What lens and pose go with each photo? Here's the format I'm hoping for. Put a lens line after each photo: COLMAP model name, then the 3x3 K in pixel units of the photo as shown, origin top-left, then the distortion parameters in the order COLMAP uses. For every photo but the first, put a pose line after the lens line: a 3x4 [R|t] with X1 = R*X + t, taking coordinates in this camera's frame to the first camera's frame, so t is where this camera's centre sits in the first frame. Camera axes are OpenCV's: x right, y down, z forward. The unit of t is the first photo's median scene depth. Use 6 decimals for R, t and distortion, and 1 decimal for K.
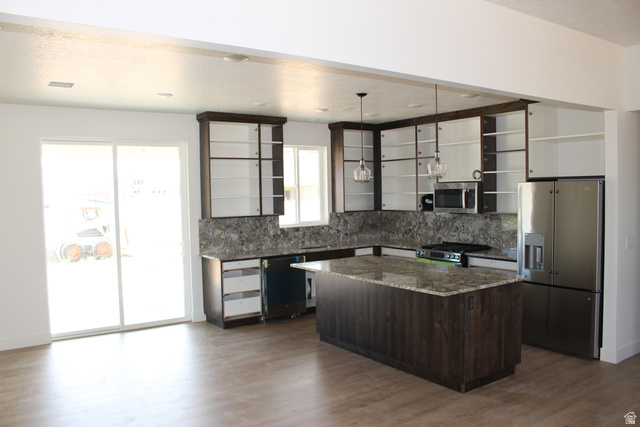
lens RADIAL K [[535.8, 0, 309.6], [0, 535.8, 216.2], [0, 0, 1]] dist [-0.152102, 0.130324]
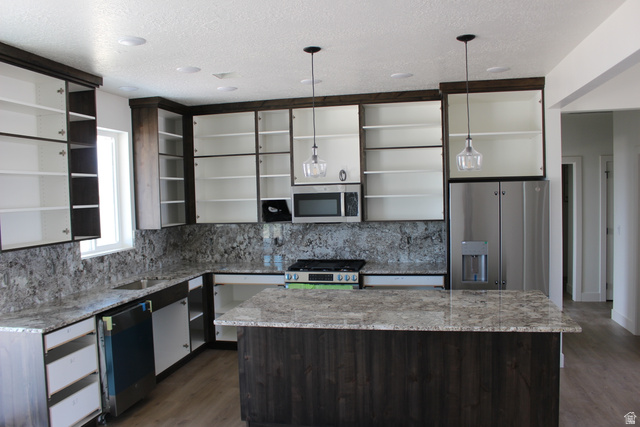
lens RADIAL K [[535.8, 0, 317.5], [0, 535.8, 213.7], [0, 0, 1]] dist [-0.152102, 0.130324]
pose [[0.722754, -0.027236, 0.690569, -0.284499], [0.045047, 0.998955, -0.007747, -0.013419], [-0.689636, 0.036707, 0.723225, 0.408001]]
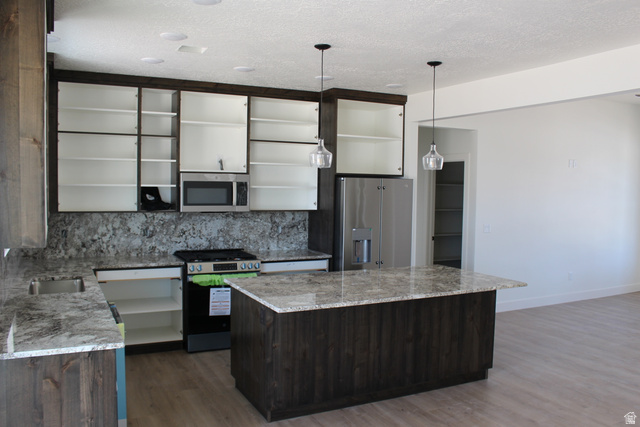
lens RADIAL K [[535.8, 0, 324.9], [0, 535.8, 216.4], [0, 0, 1]] dist [-0.152102, 0.130324]
pose [[0.120962, -0.035103, 0.992036, -0.474806], [0.027689, 0.999105, 0.031977, -0.019276], [-0.992271, 0.023601, 0.121826, 0.716814]]
